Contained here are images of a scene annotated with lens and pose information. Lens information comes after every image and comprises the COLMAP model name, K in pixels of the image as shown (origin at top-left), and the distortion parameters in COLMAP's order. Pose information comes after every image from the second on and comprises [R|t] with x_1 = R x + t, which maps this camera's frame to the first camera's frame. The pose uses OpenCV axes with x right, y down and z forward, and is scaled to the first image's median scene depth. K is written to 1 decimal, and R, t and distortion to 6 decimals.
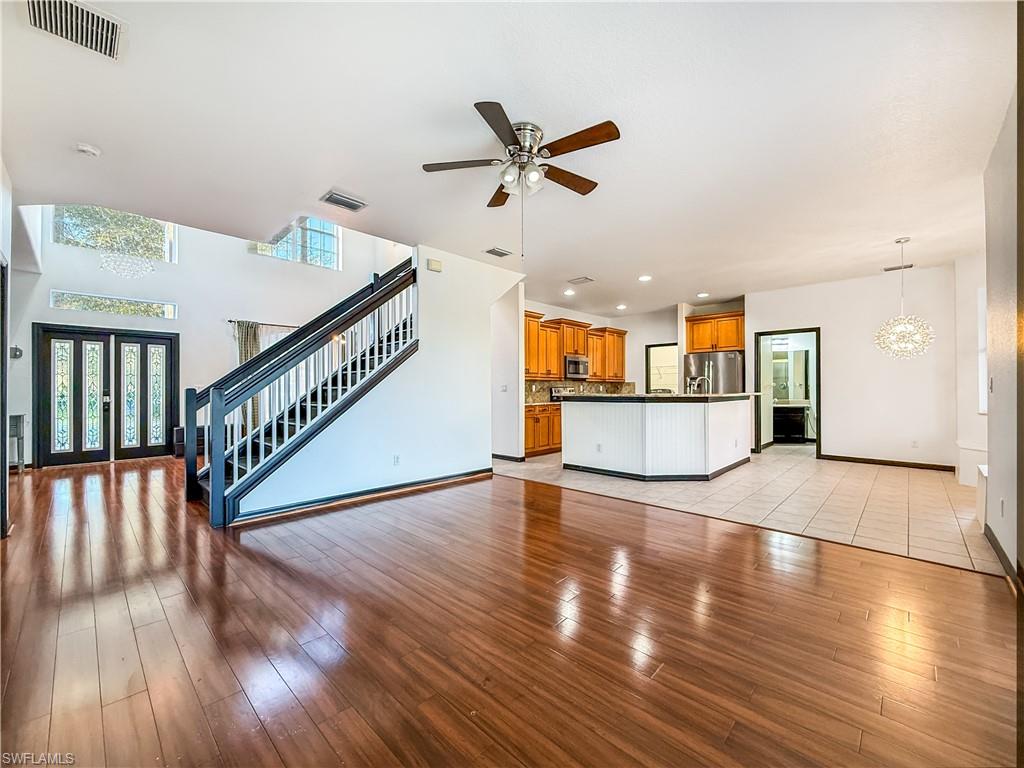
lens RADIAL K [[421.7, 0, 491.0], [0, 421.7, 386.3], [0, 0, 1]] dist [-0.011805, 0.001746]
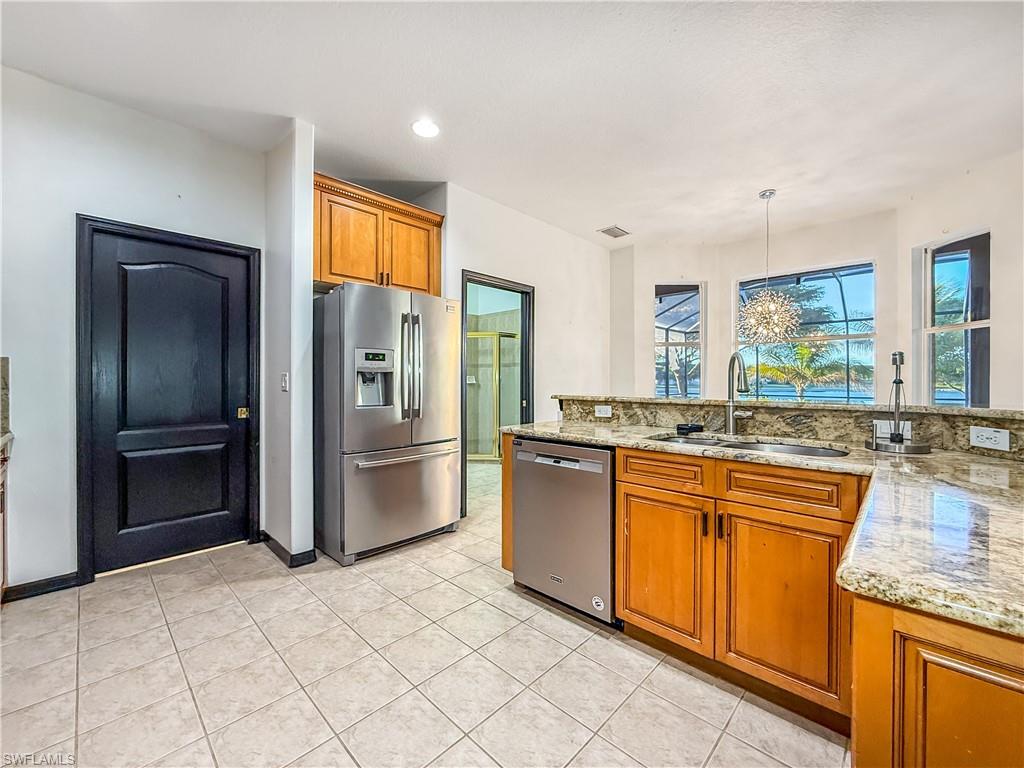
lens RADIAL K [[421.7, 0, 509.9], [0, 421.7, 381.5], [0, 0, 1]] dist [-0.011805, 0.001746]
pose [[-0.008257, 0.005727, 0.999950, 0.159523], [-0.010476, 0.999928, -0.005814, 0.001962], [-0.999911, -0.010524, -0.008196, 1.031300]]
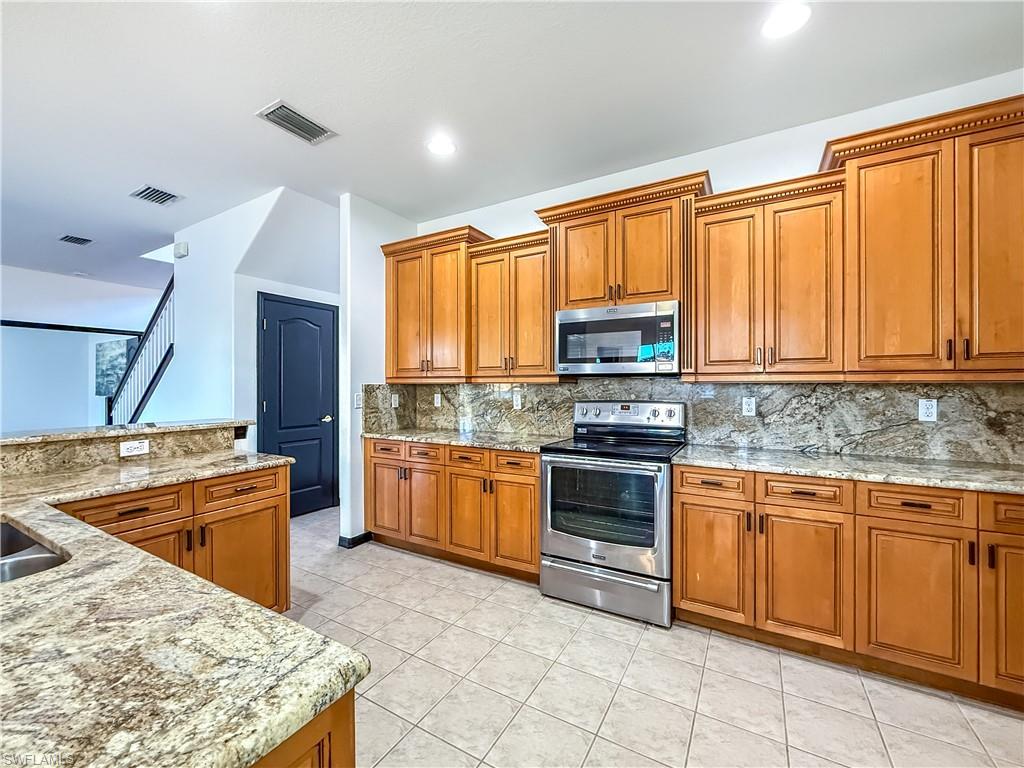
lens RADIAL K [[421.7, 0, 511.1], [0, 421.7, 379.5], [0, 0, 1]] dist [-0.011805, 0.001746]
pose [[0.255152, 0.004559, -0.966890, 0.601809], [0.019379, 0.999764, 0.009828, -0.025846], [0.966707, -0.021245, 0.255004, 1.042974]]
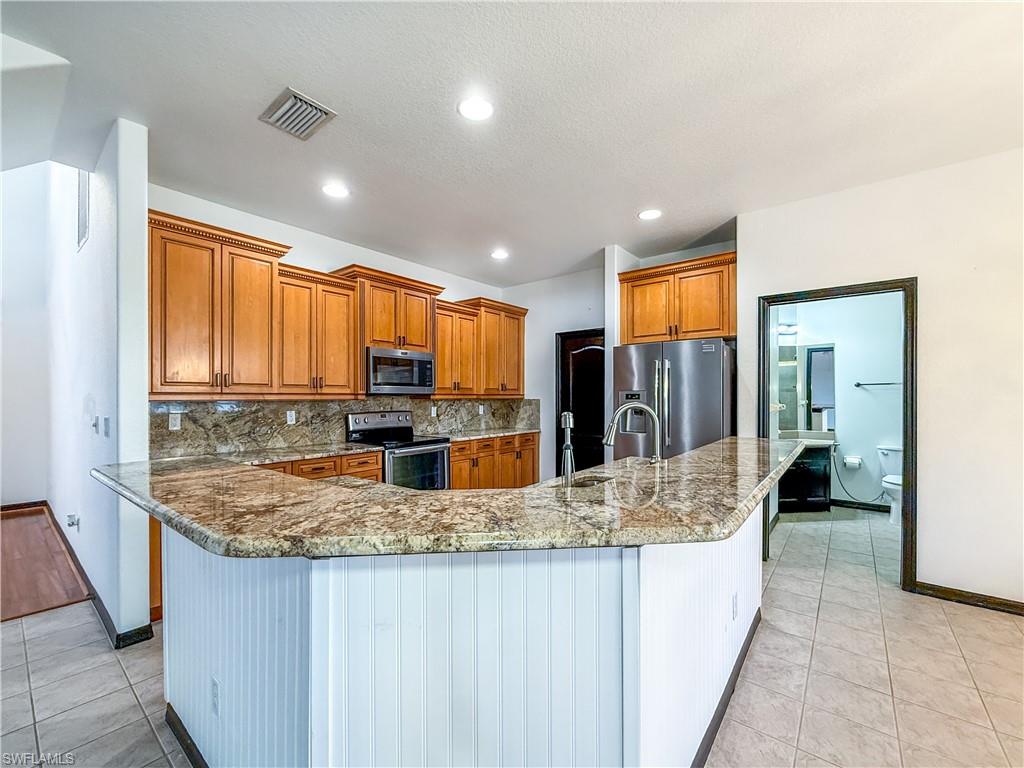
lens RADIAL K [[421.7, 0, 497.2], [0, 421.7, 398.4], [0, 0, 1]] dist [-0.011805, 0.001746]
pose [[0.996531, 0.001931, 0.083205, 0.336831], [-0.003201, 0.999880, 0.015135, -0.027351], [-0.083166, -0.015349, 0.996418, 0.621725]]
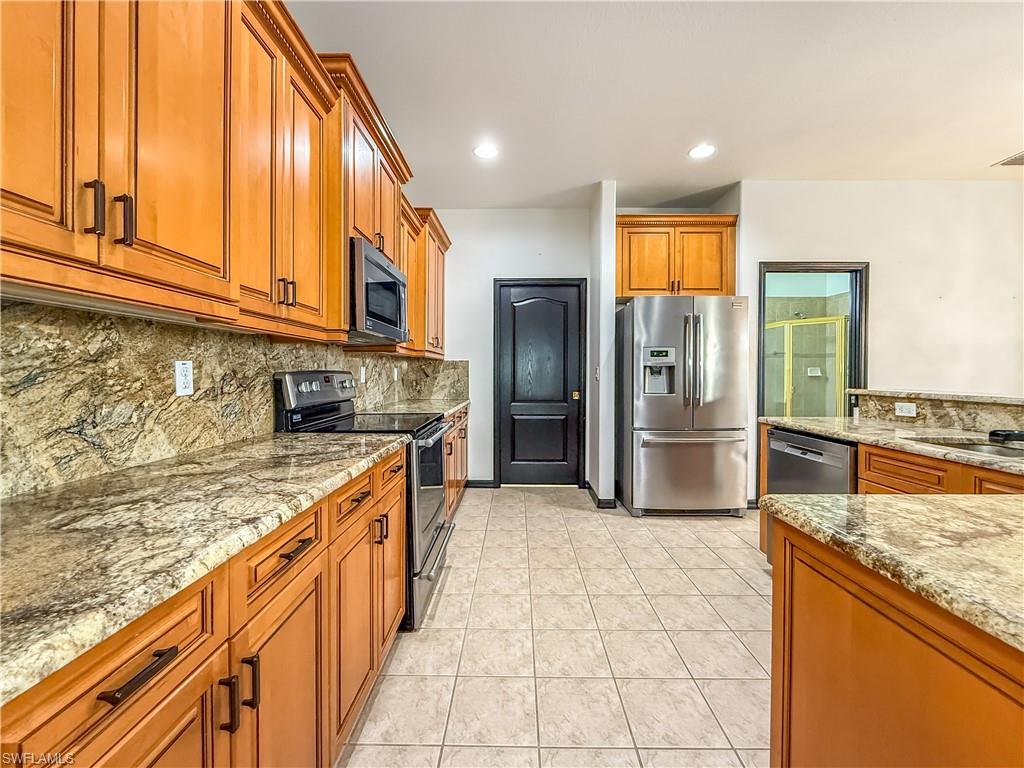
lens RADIAL K [[421.7, 0, 505.4], [0, 421.7, 377.0], [0, 0, 1]] dist [-0.011805, 0.001746]
pose [[0.726165, 0.000291, 0.687520, 0.093061], [-0.014041, 0.999798, 0.014407, 0.000336], [-0.687377, -0.020116, 0.726022, 0.922891]]
